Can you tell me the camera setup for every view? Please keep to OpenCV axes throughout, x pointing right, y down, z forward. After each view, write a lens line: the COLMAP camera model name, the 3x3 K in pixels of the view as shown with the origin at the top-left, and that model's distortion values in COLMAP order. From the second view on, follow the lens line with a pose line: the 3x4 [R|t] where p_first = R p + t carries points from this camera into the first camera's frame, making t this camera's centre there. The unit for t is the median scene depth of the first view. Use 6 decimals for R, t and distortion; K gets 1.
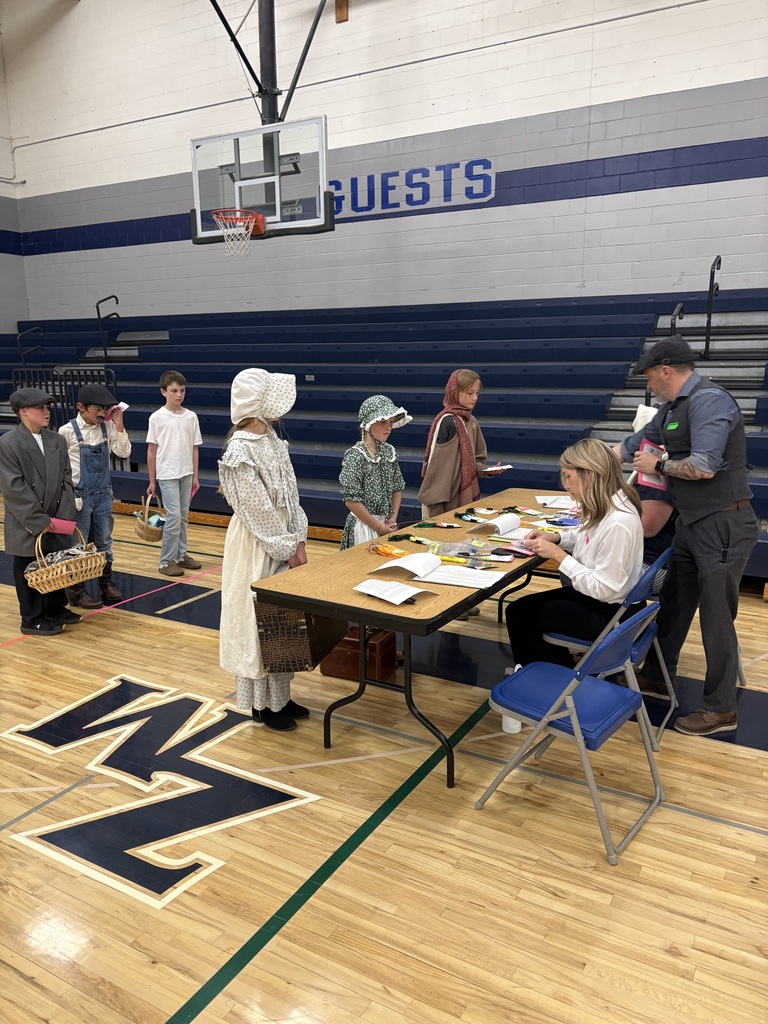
lens RADIAL K [[781.2, 0, 384.0], [0, 781.2, 512.0], [0, 0, 1]] dist [0.033618, 0.002671]
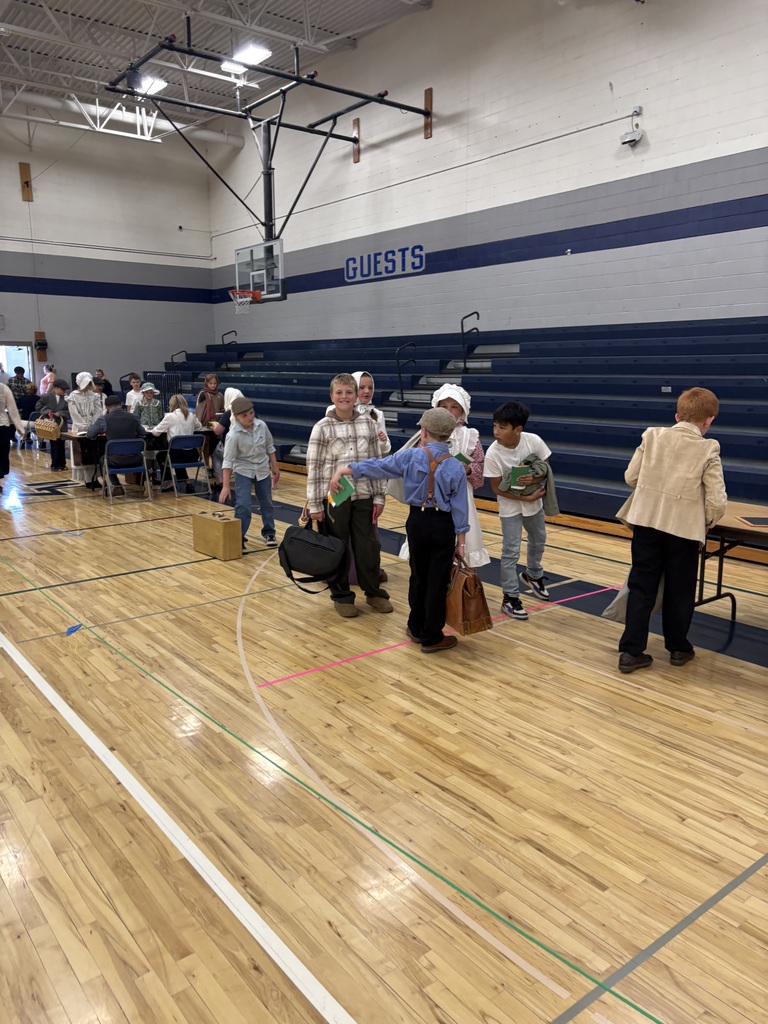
lens RADIAL K [[768.0, 0, 385.0], [0, 768.0, 504.7], [0, 0, 1]] dist [0.029889, -0.007110]
pose [[0.931721, 0.071847, -0.355996, 0.623865], [-0.079251, 0.996835, -0.006235, 0.083261], [0.354422, 0.034022, 0.934467, -0.435800]]
